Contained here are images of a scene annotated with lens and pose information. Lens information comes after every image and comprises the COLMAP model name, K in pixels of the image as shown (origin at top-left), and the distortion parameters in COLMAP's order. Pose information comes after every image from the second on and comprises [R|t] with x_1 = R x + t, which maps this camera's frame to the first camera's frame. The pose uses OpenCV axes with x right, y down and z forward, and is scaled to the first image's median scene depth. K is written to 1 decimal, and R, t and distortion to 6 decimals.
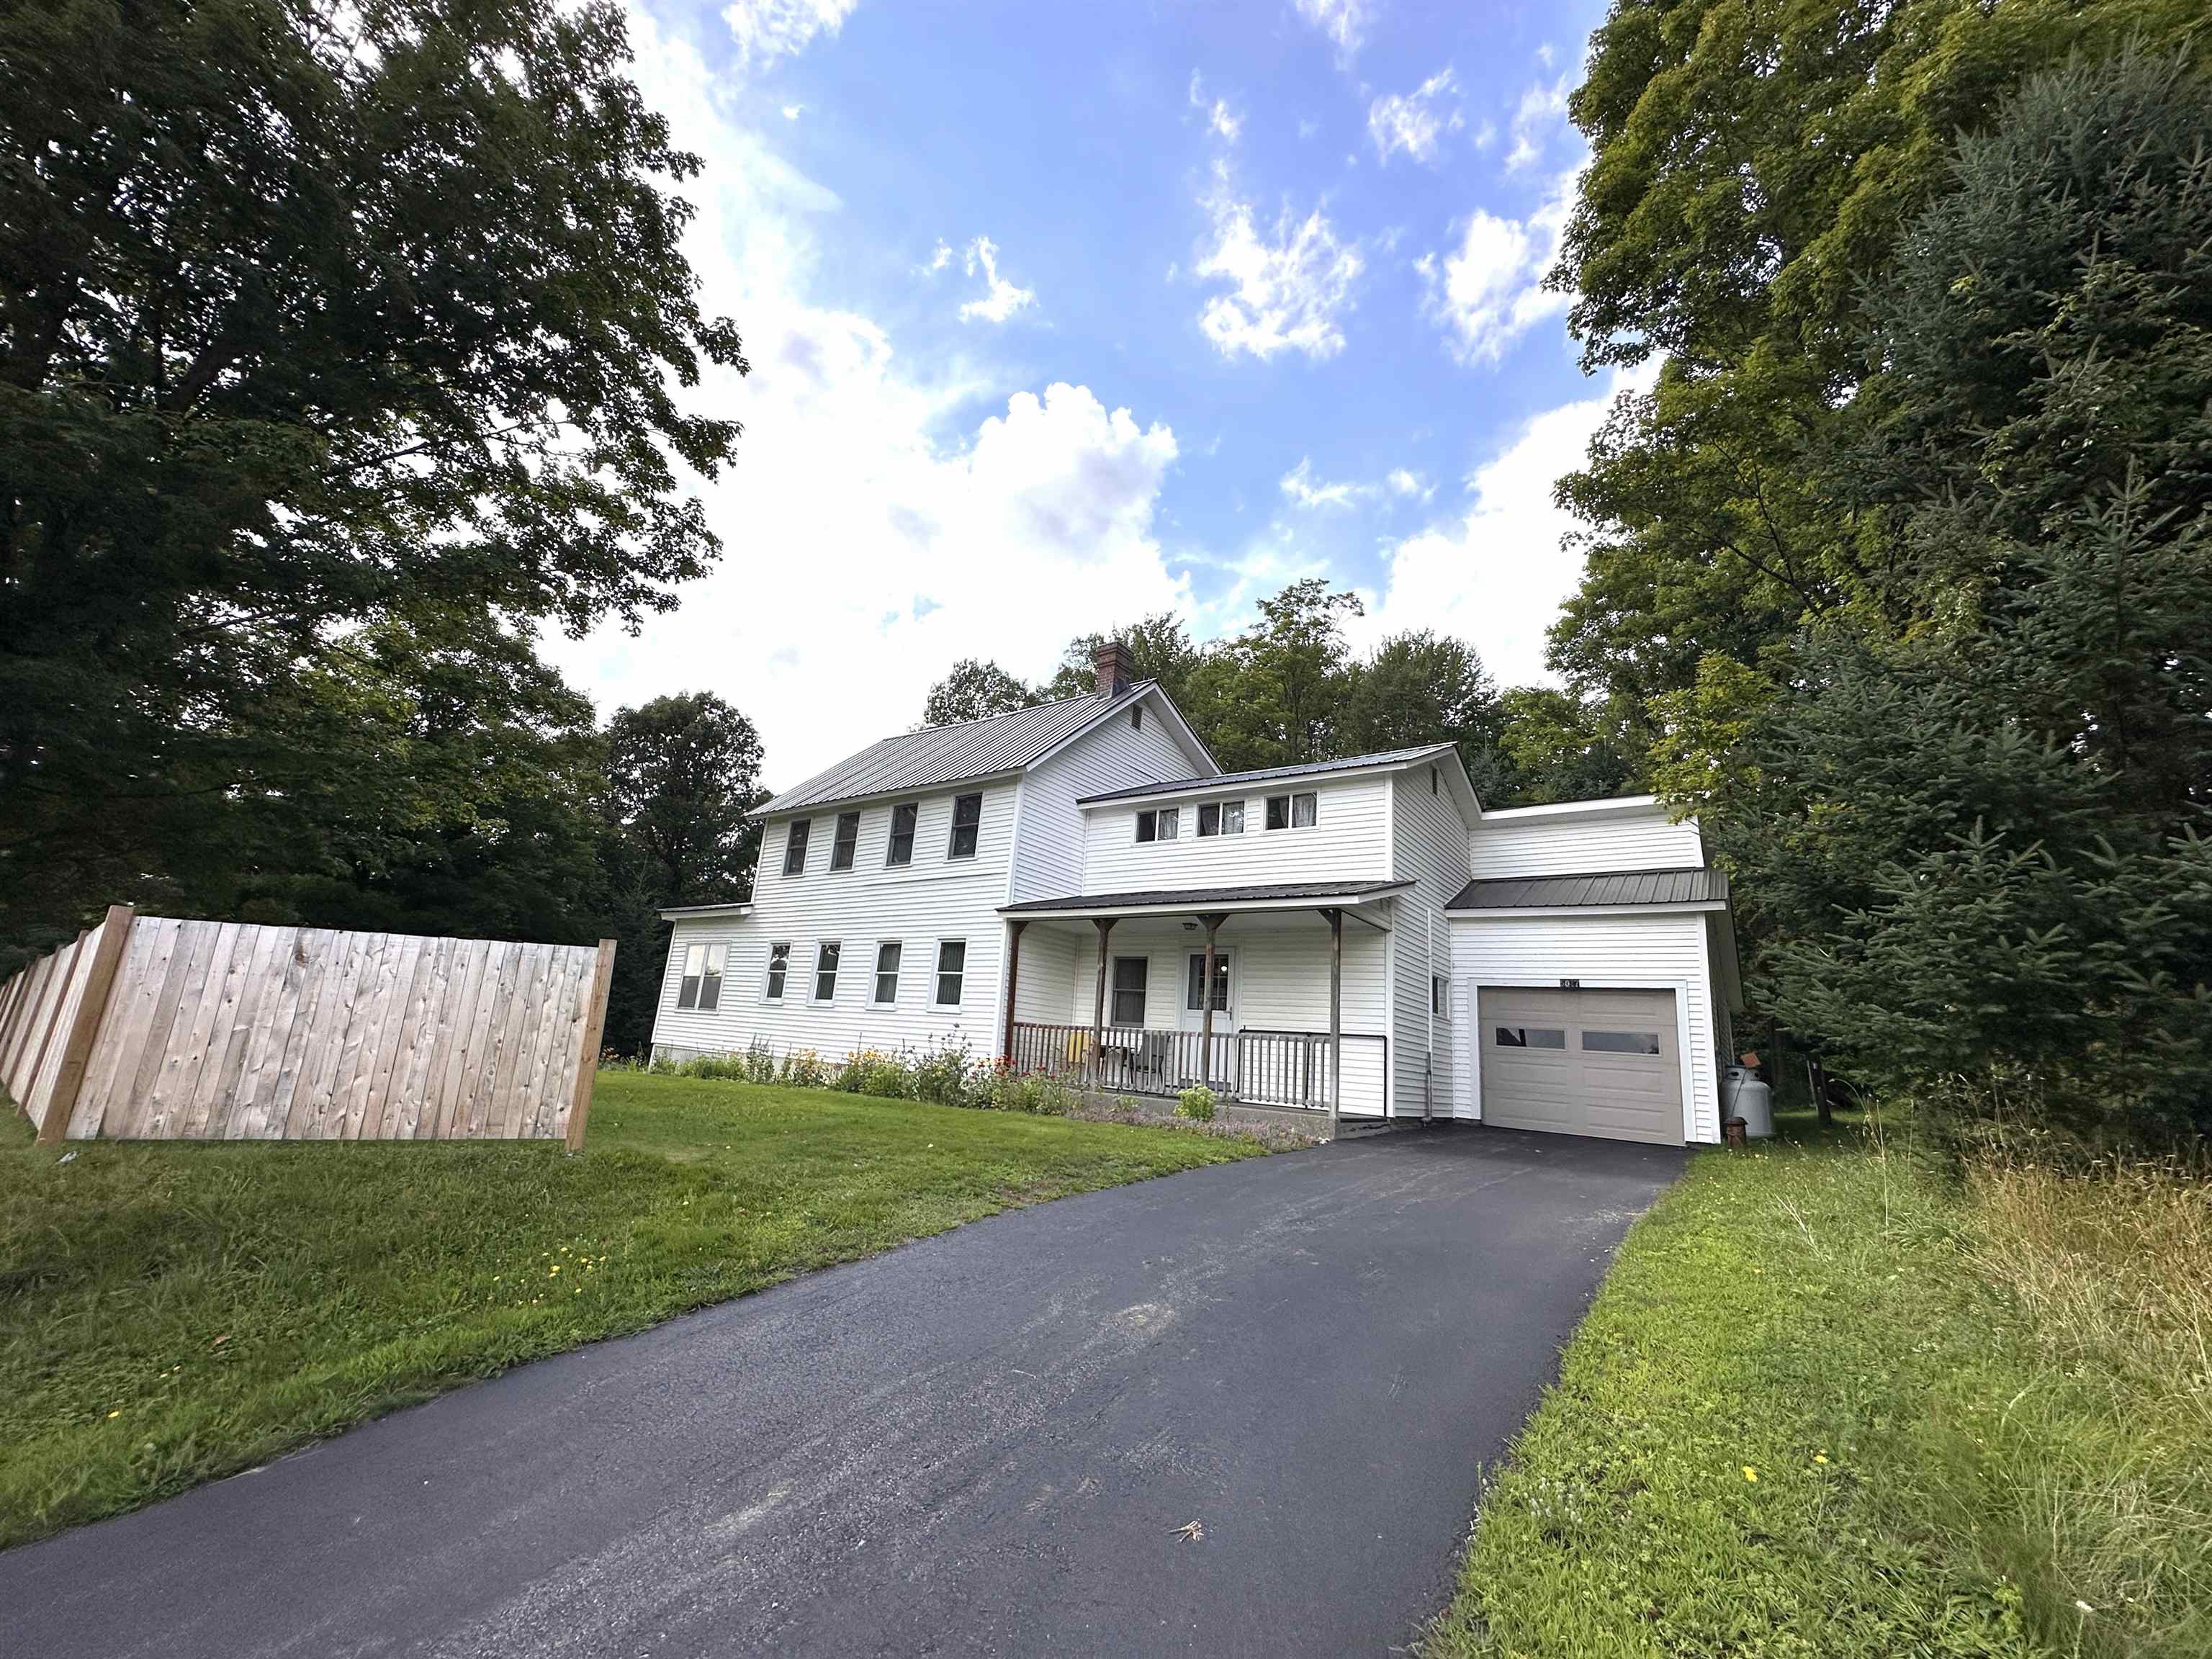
lens RADIAL K [[883.4, 0, 1101.8], [0, 883.4, 825.7], [0, 0, 1]] dist [-0.006110, 0.001250]
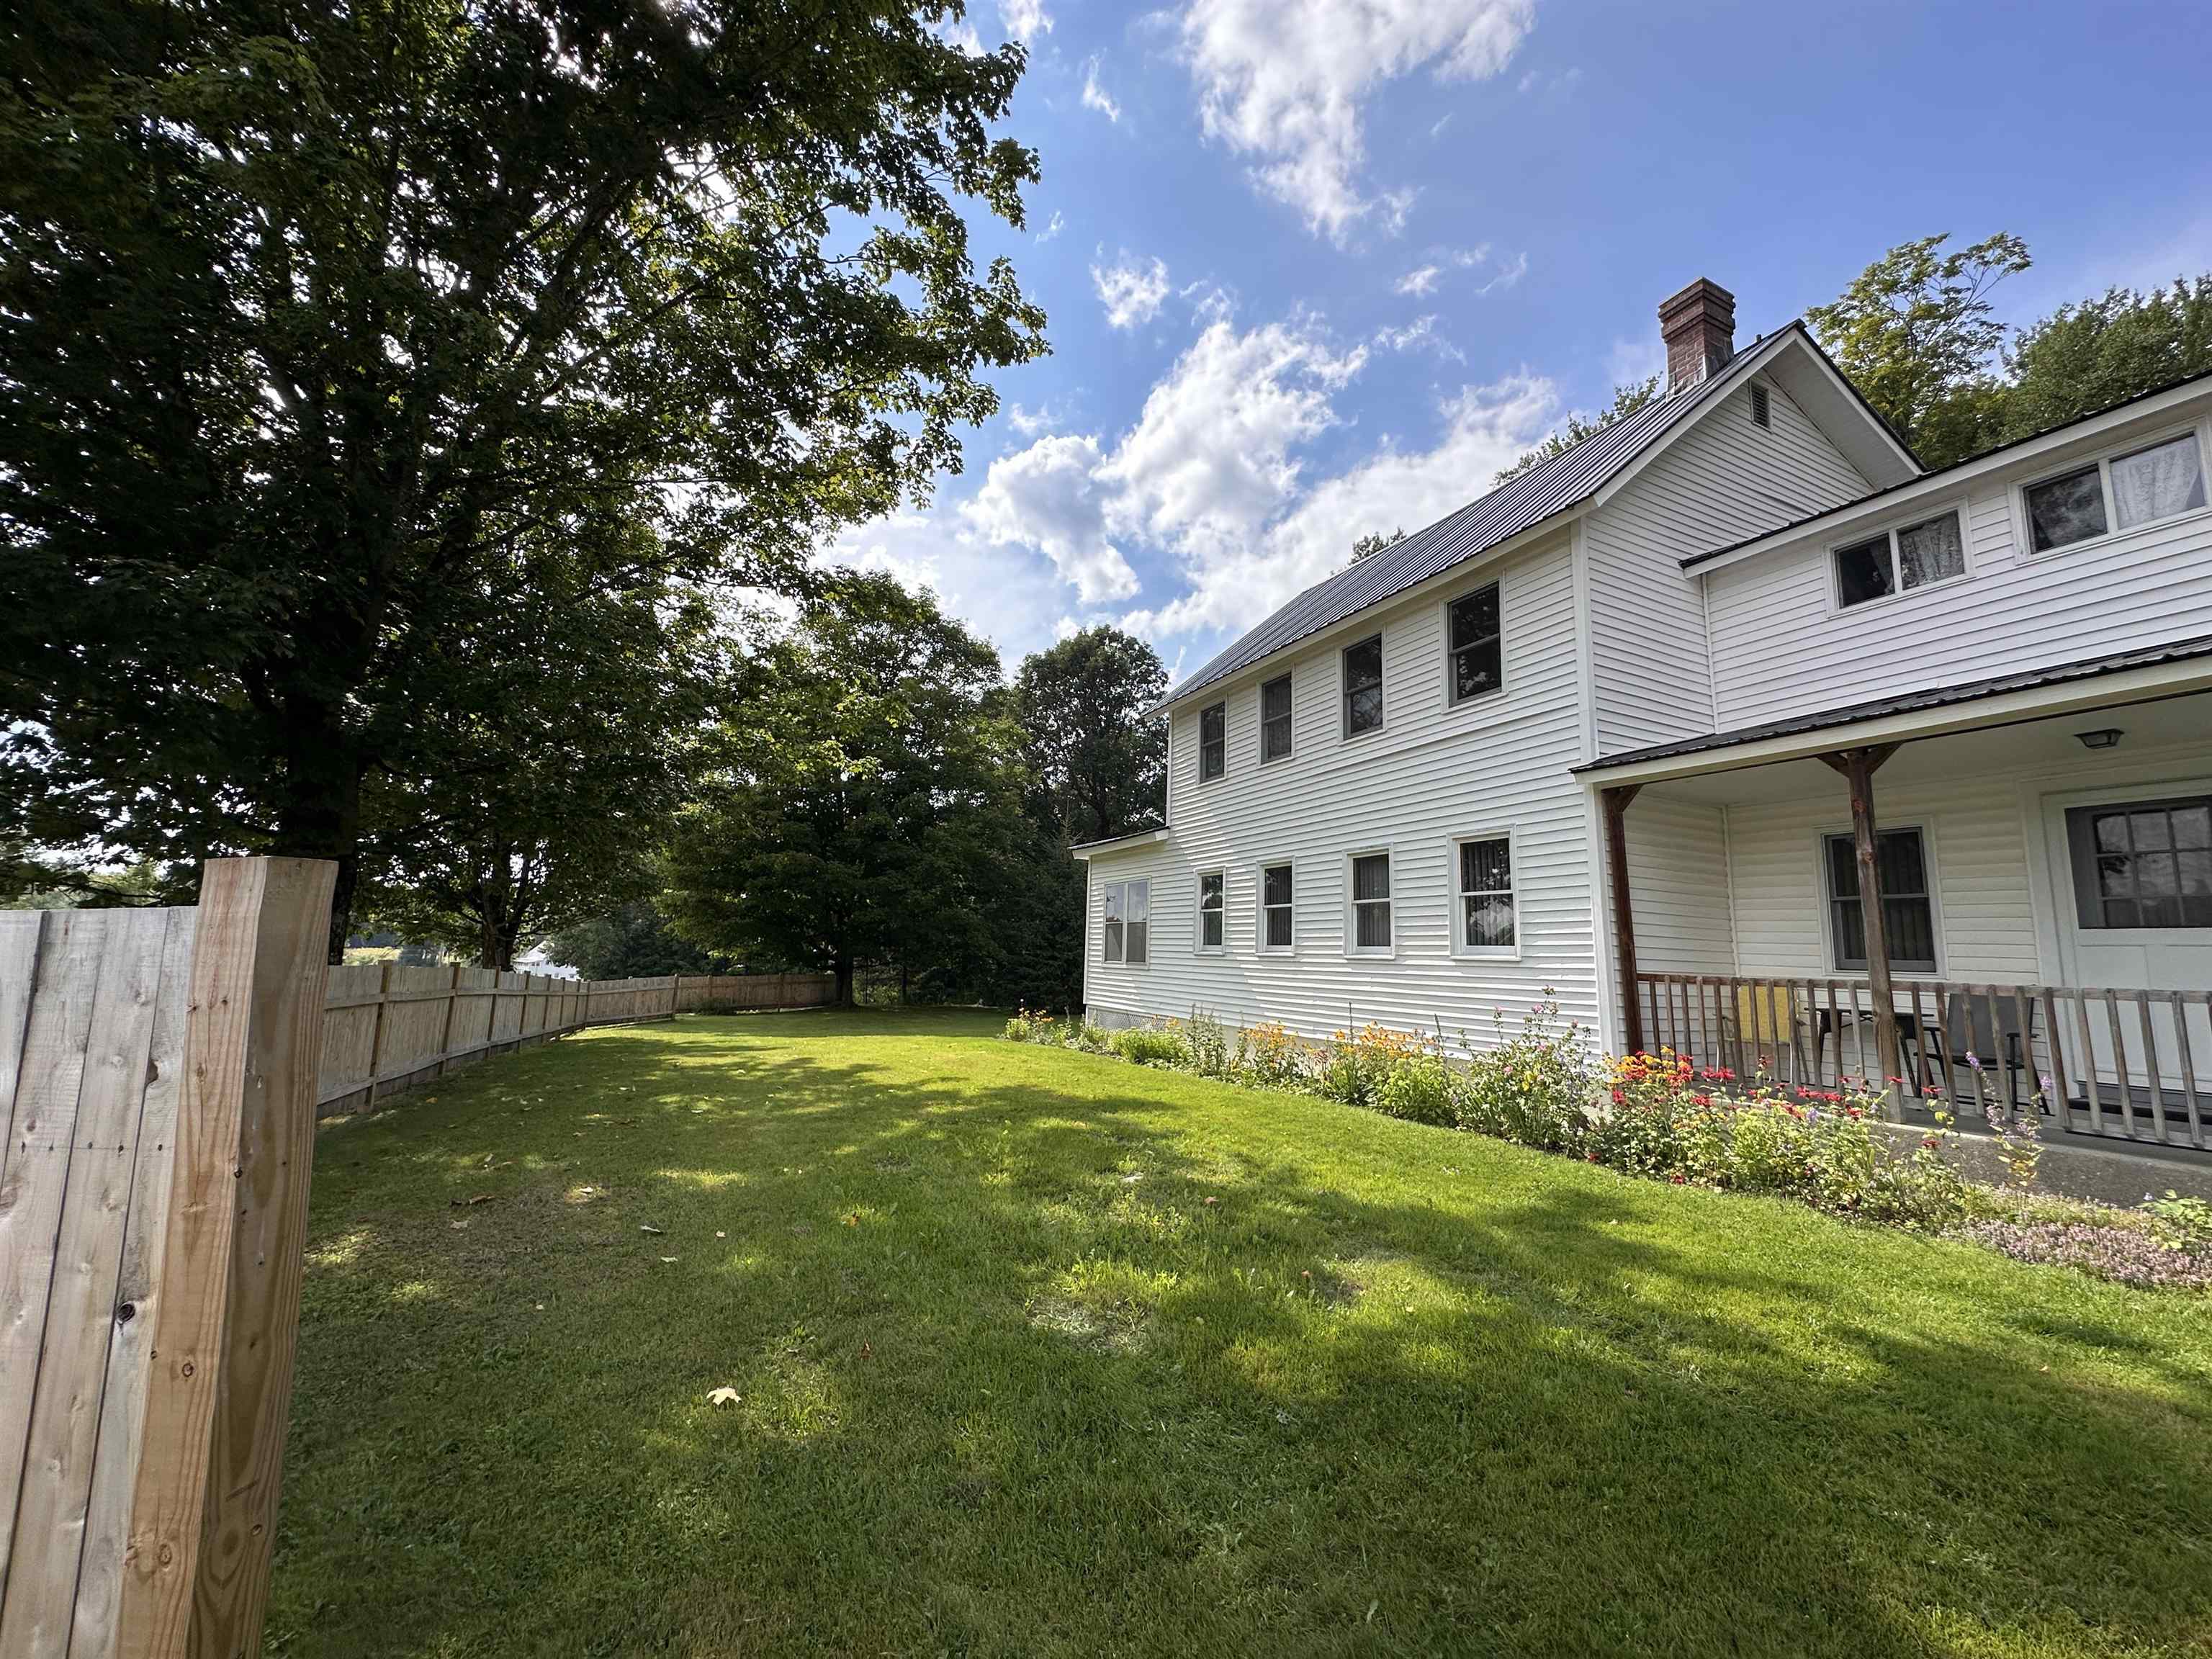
lens RADIAL K [[883.4, 0, 1103.9], [0, 883.4, 823.5], [0, 0, 1]] dist [-0.006110, 0.001250]
pose [[0.885825, -0.117361, -0.448932, -0.128592], [0.152747, 0.987317, 0.043289, 0.056906], [0.438157, -0.106919, 0.892517, 0.369972]]
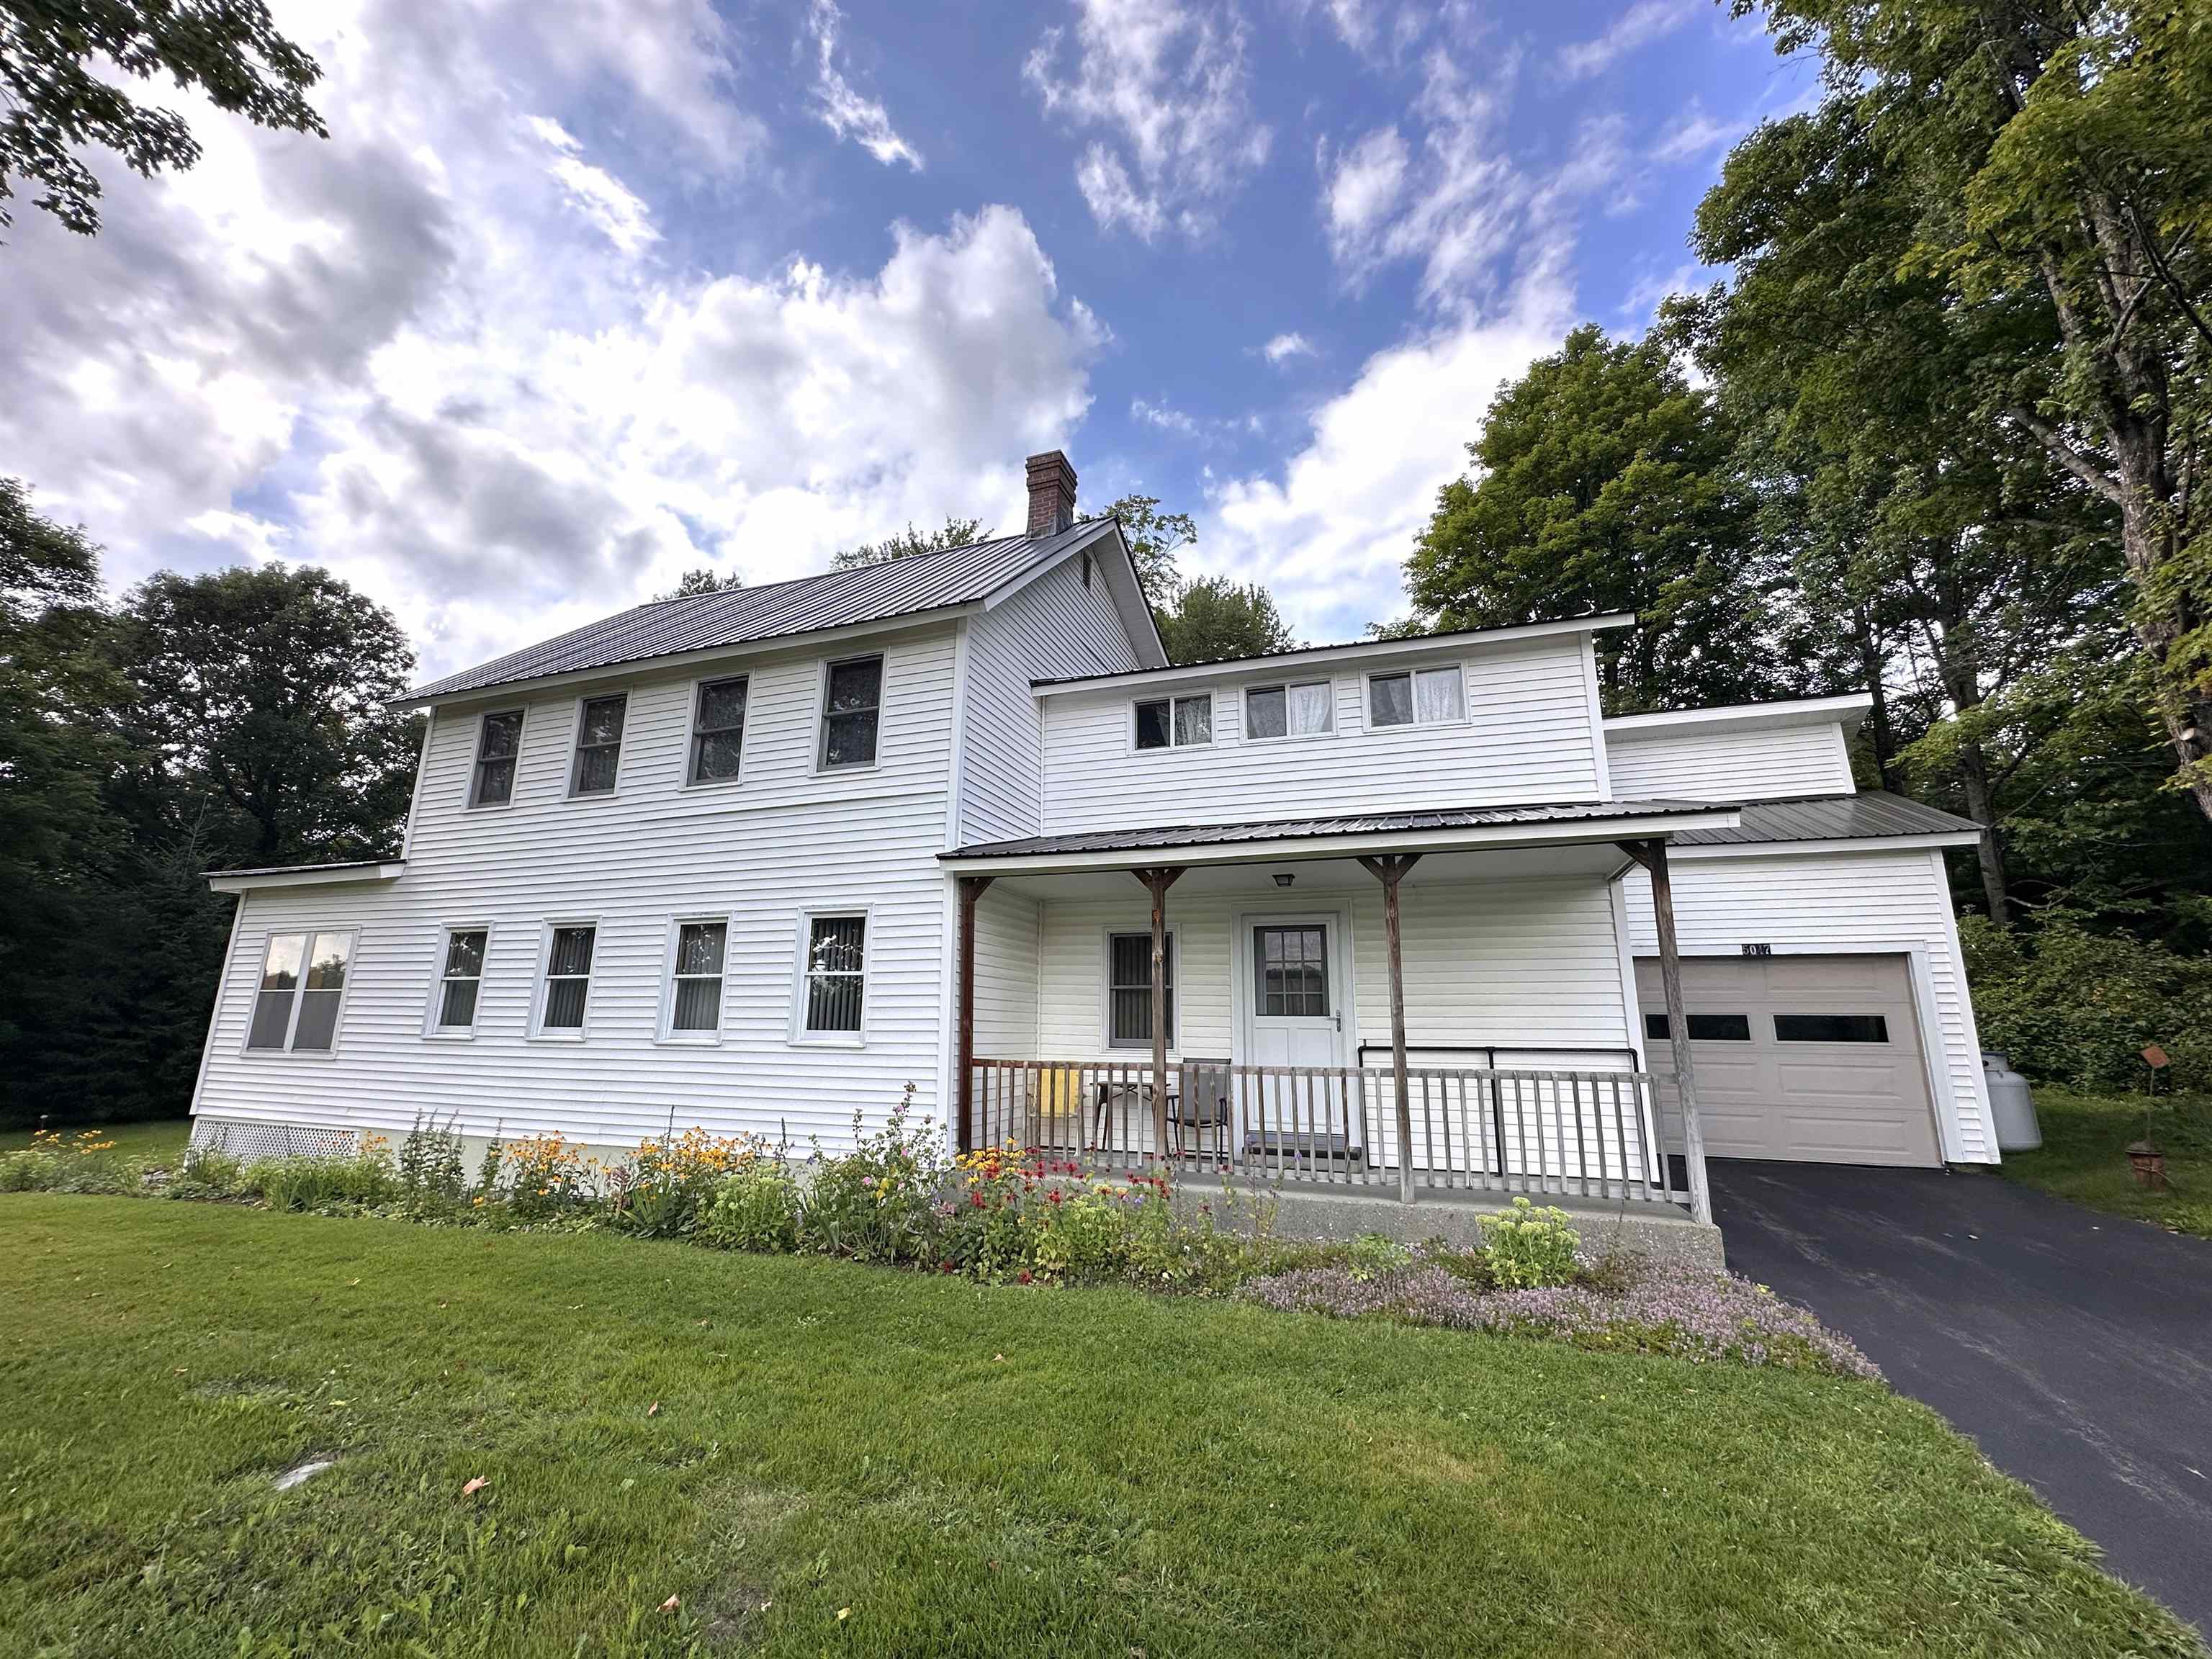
lens RADIAL K [[883.4, 0, 1101.9], [0, 883.4, 829.6], [0, 0, 1]] dist [-0.006110, 0.001250]
pose [[0.955621, -0.000457, 0.294598, -0.175086], [-0.012882, 0.998977, 0.043337, 0.051167], [-0.294317, -0.045208, 0.954638, 0.429378]]
